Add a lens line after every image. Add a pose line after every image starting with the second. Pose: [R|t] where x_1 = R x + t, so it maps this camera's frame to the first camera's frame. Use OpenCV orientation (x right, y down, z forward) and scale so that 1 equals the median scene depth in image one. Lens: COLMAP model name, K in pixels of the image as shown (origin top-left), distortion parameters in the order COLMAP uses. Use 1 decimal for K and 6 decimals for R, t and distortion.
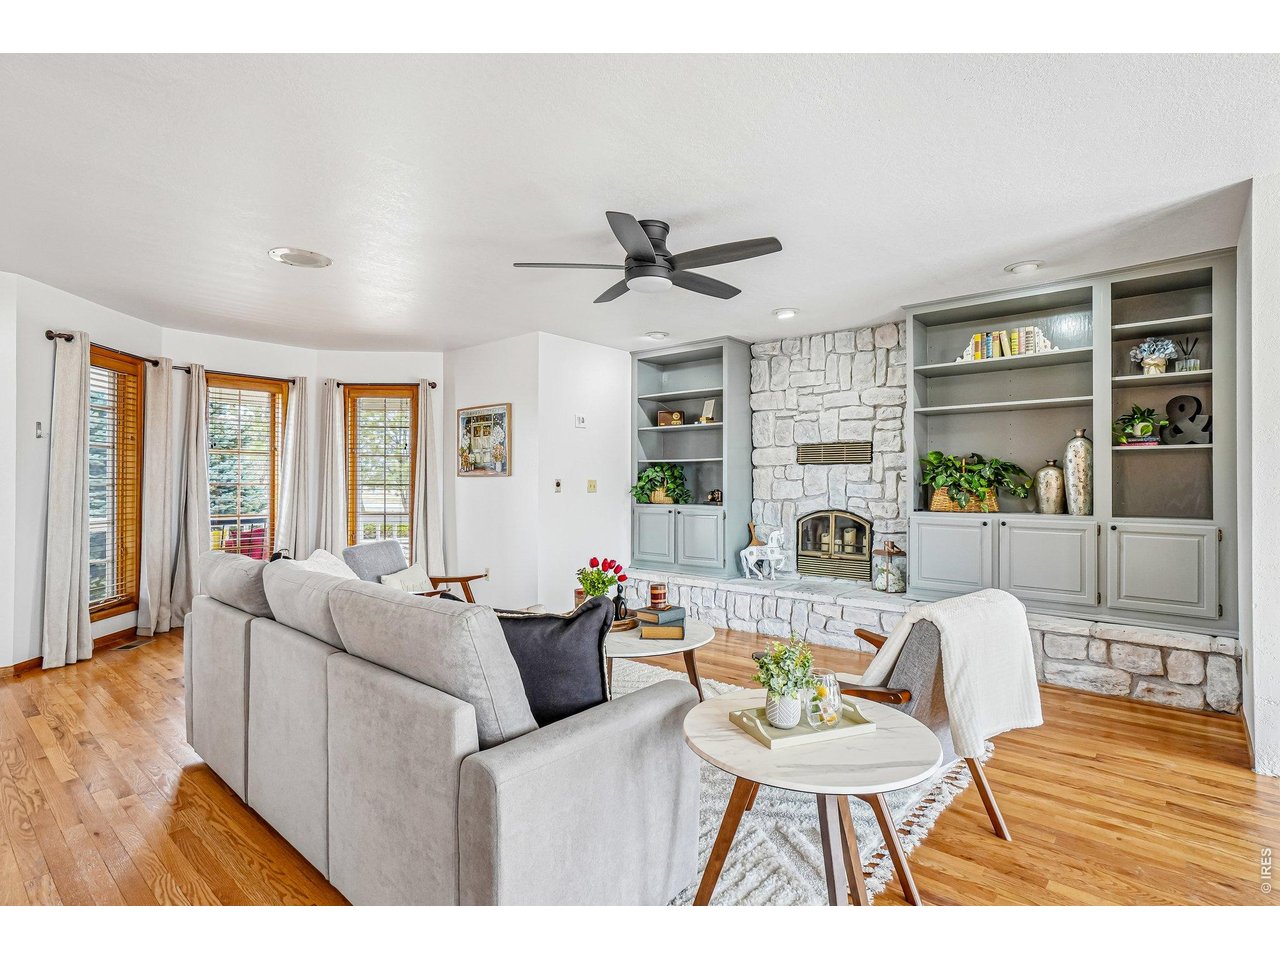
lens RADIAL K [[654.2, 0, 640.0], [0, 654.2, 480.0], [0, 0, 1]] dist [-0.003276, -0.000381]
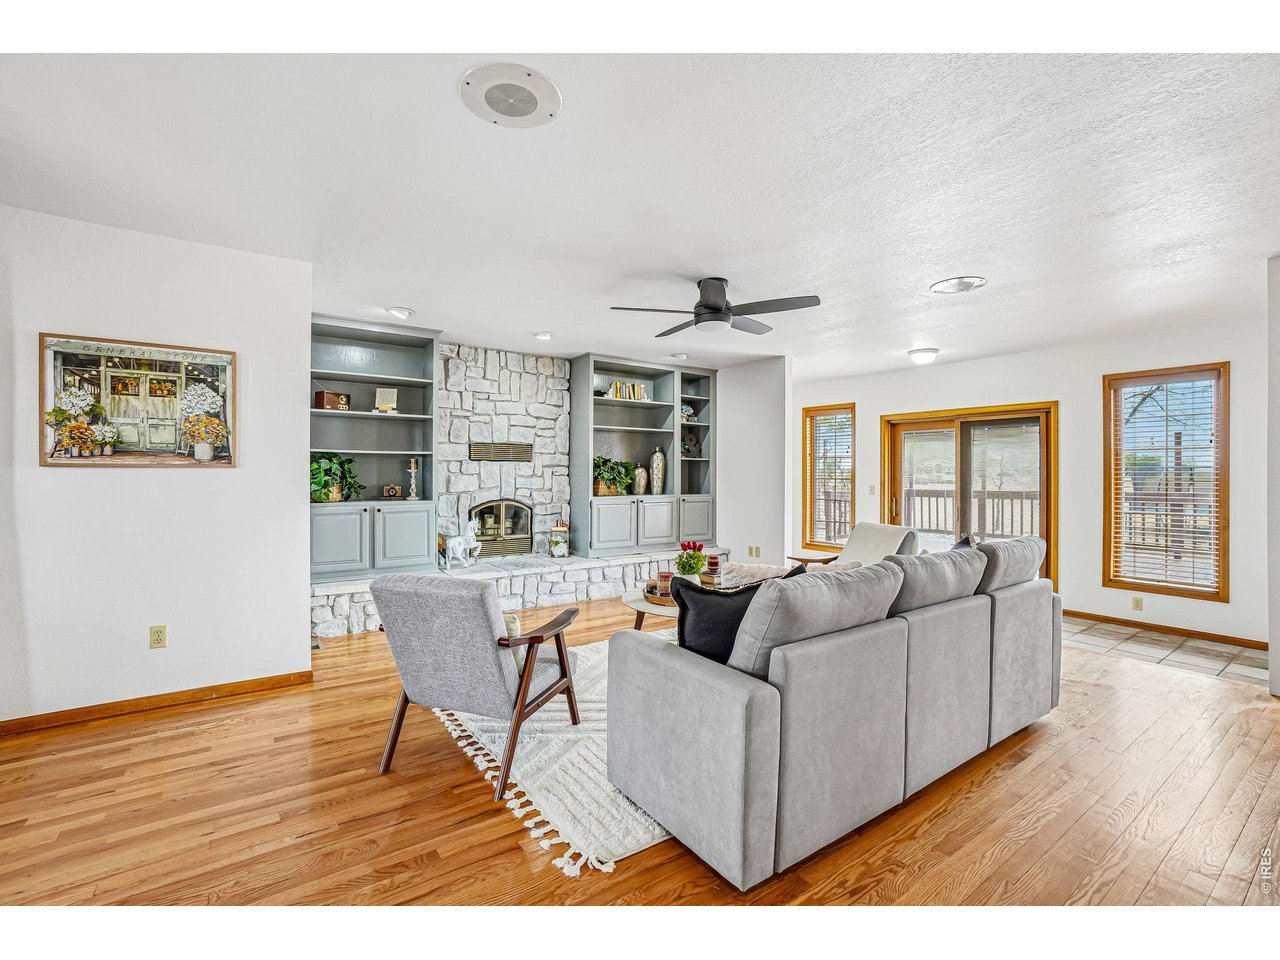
lens RADIAL K [[559.4, 0, 640.0], [0, 559.4, 480.0], [0, 0, 1]] dist [-0.049774, 0.000301]
pose [[0.242243, -0.008086, 0.970182, -0.637714], [-0.005209, 0.999940, 0.009635, -0.000955], [-0.970202, -0.007388, 0.242187, 0.511235]]
